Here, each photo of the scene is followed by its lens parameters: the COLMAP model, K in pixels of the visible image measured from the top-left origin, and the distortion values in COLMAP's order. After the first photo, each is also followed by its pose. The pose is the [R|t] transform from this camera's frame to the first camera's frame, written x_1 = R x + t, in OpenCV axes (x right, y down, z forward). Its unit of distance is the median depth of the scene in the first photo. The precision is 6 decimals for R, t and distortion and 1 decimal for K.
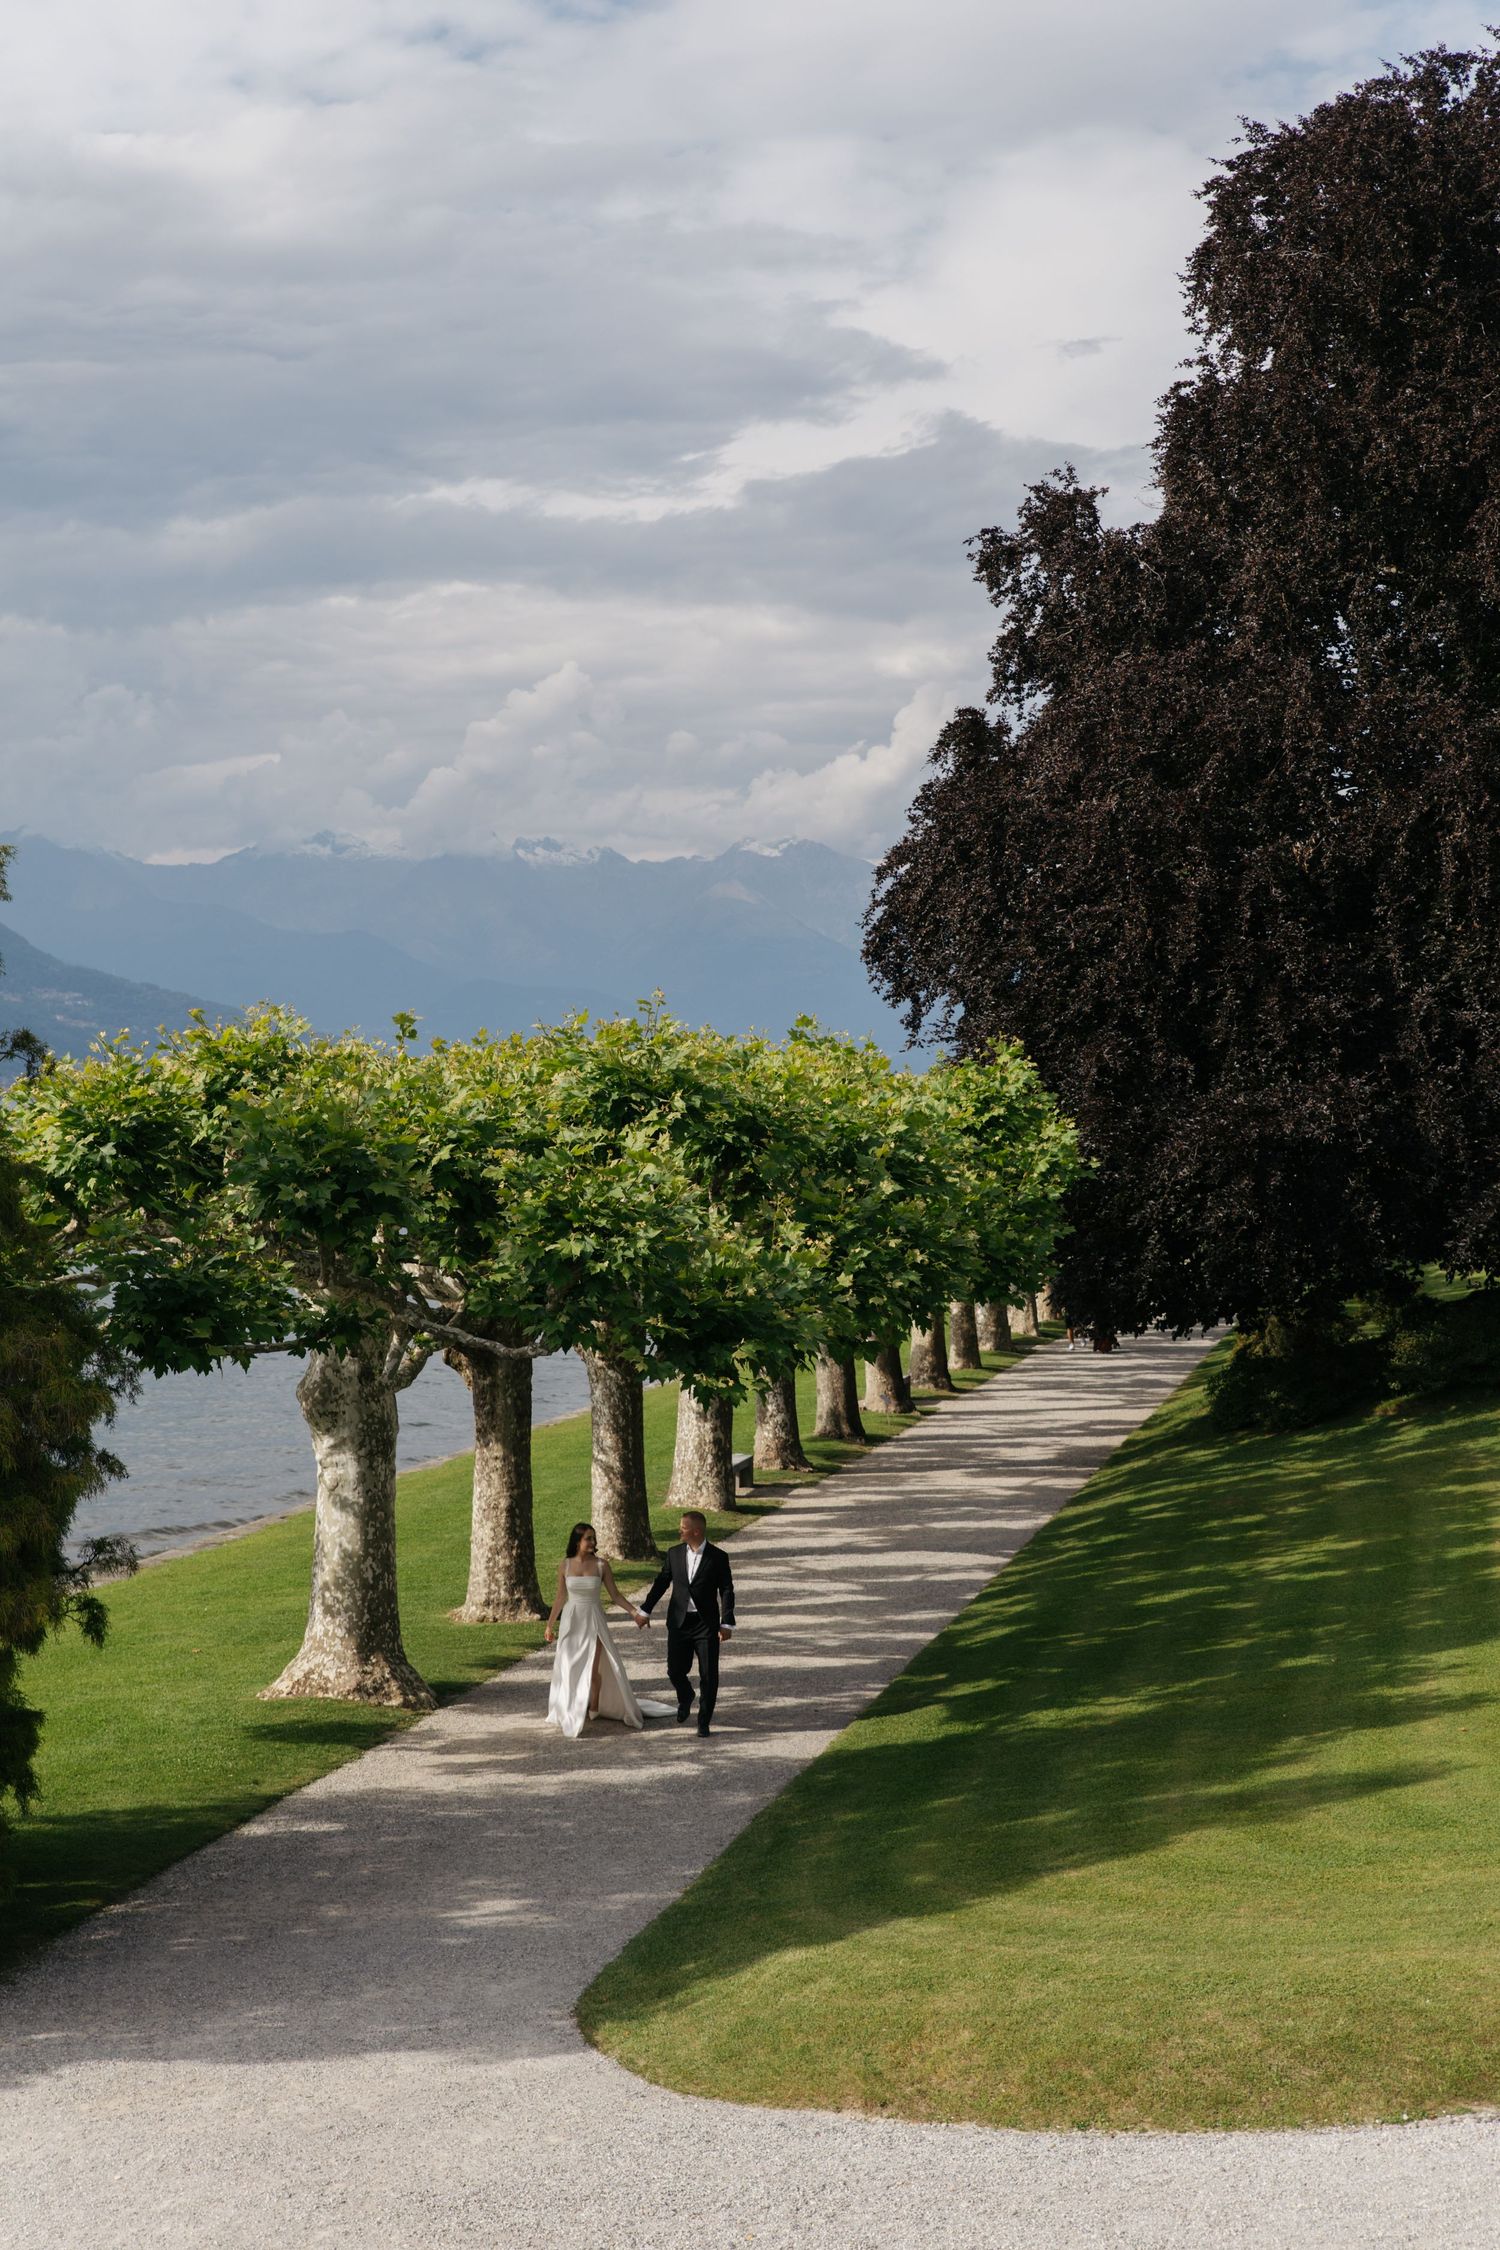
lens RADIAL K [[3472.8, 0, 750.0], [0, 3472.8, 1125.0], [0, 0, 1]] dist [-0.041621, 0.155862]
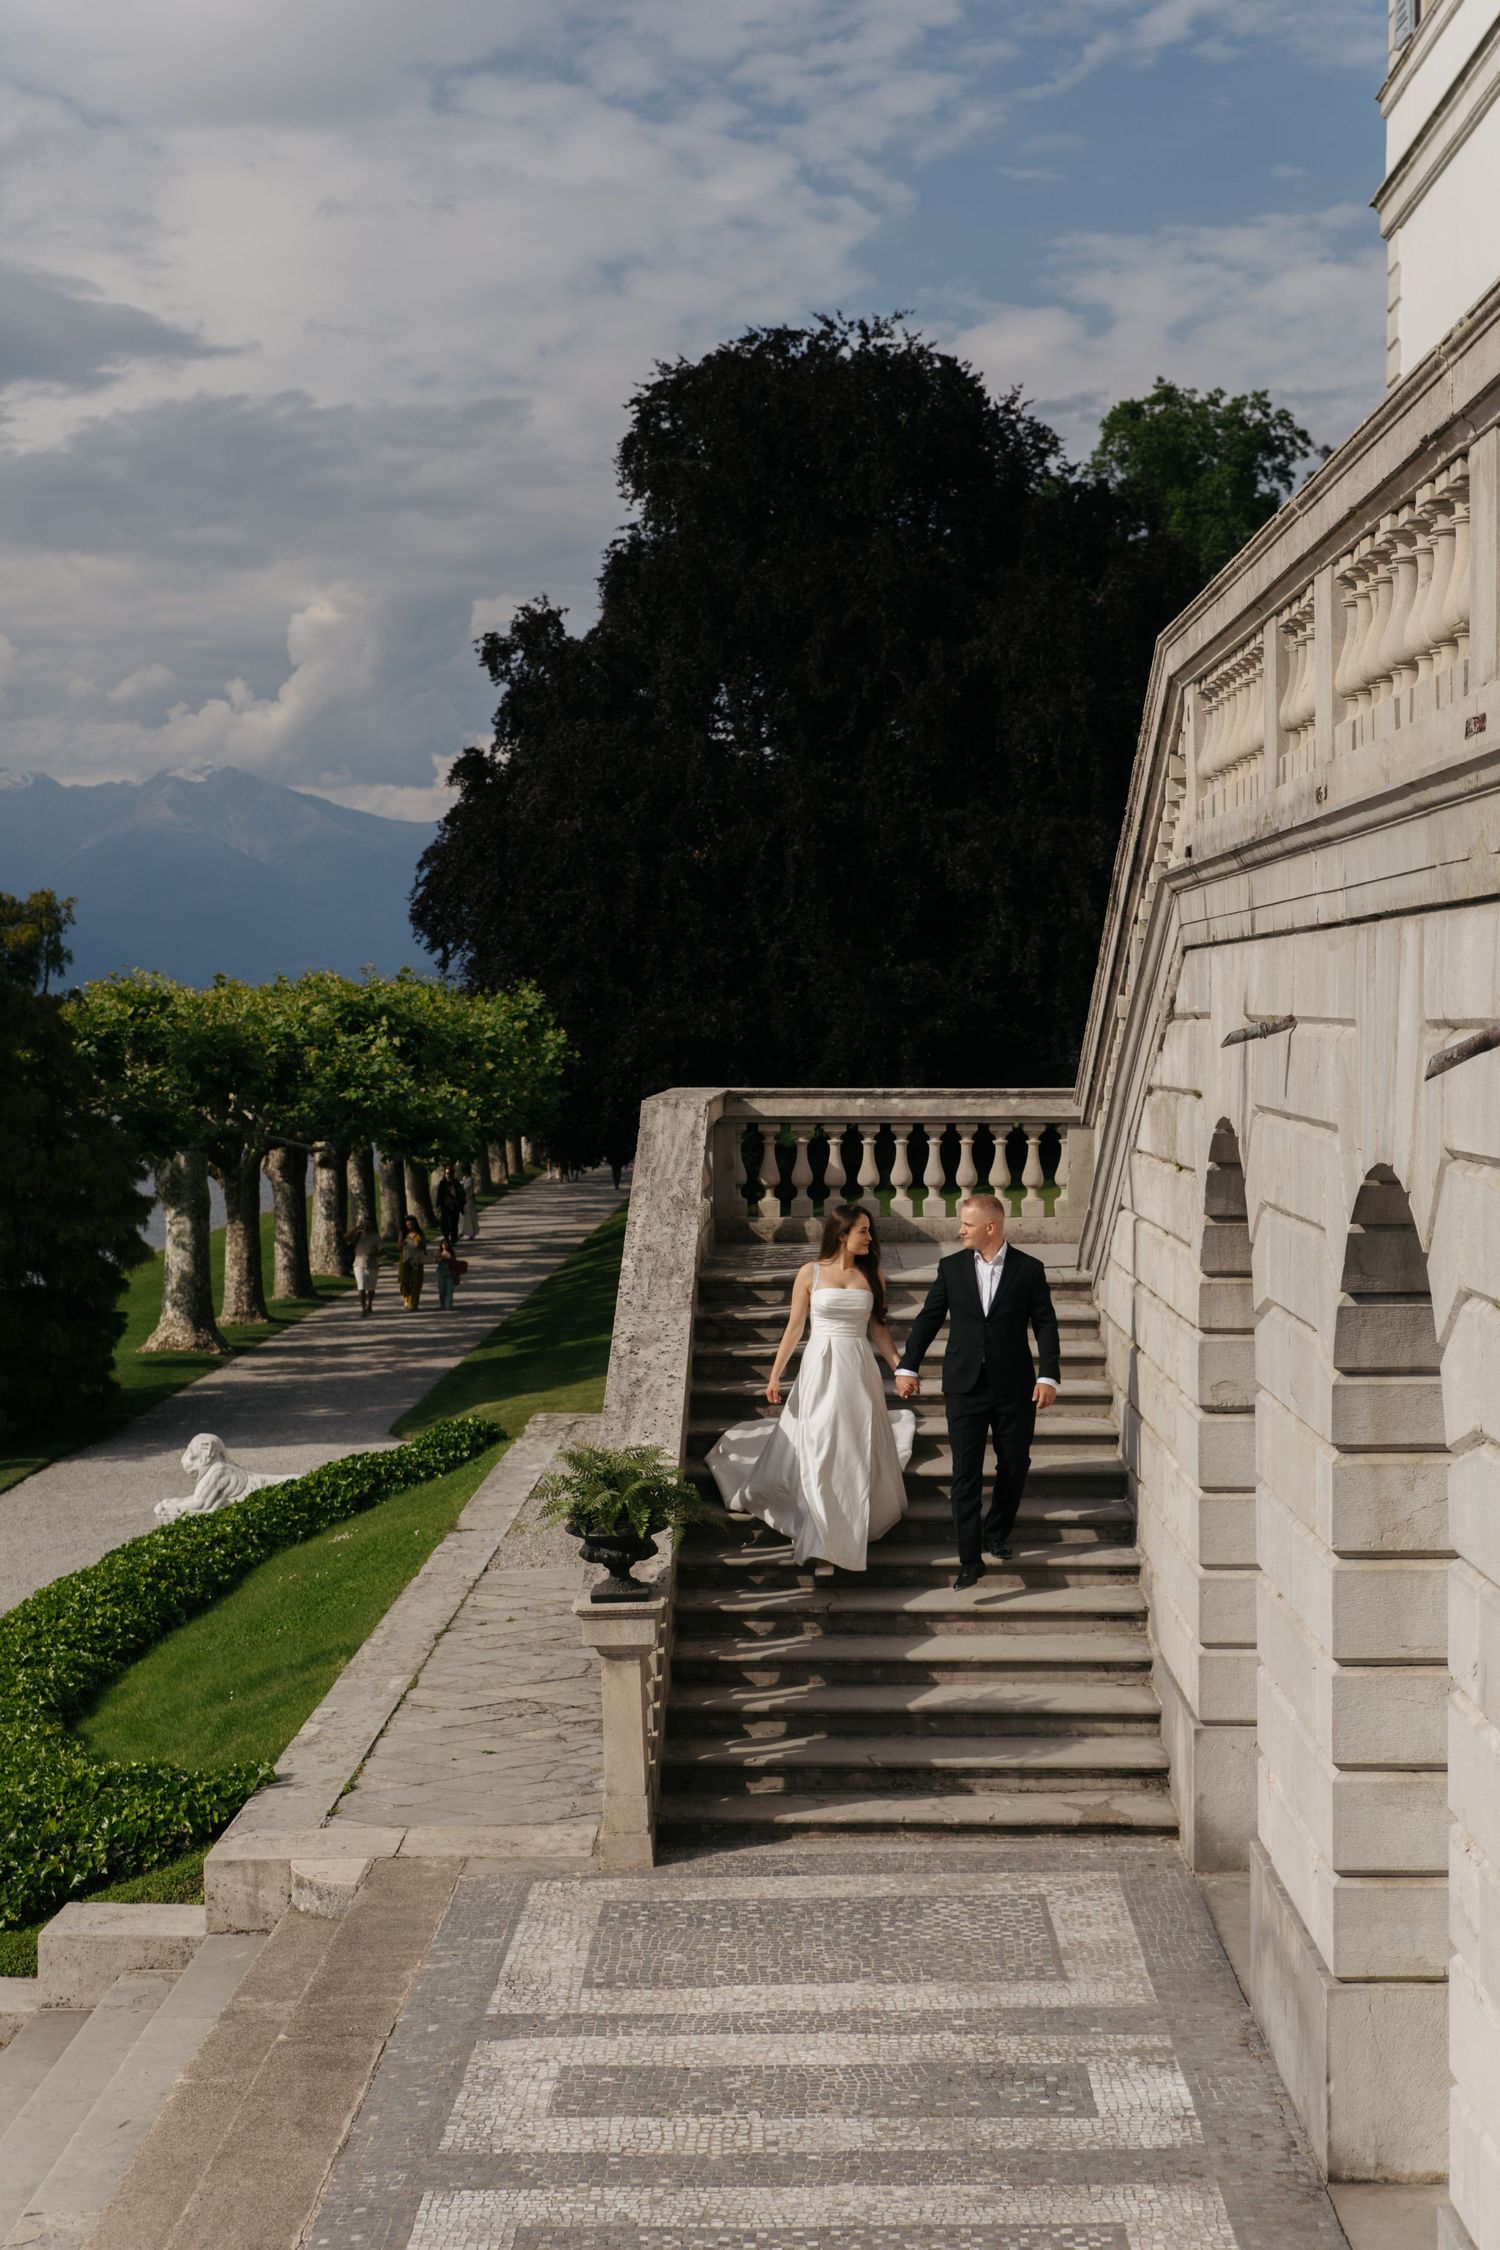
lens RADIAL K [[3371.9, 0, 750.0], [0, 3371.9, 1125.0], [0, 0, 1]] dist [-0.002548, 0.013814]
pose [[0.984258, -0.012476, 0.176294, -0.087602], [0.007488, 0.999553, 0.028931, -0.001088], [-0.176577, -0.027155, 0.983912, -0.502324]]
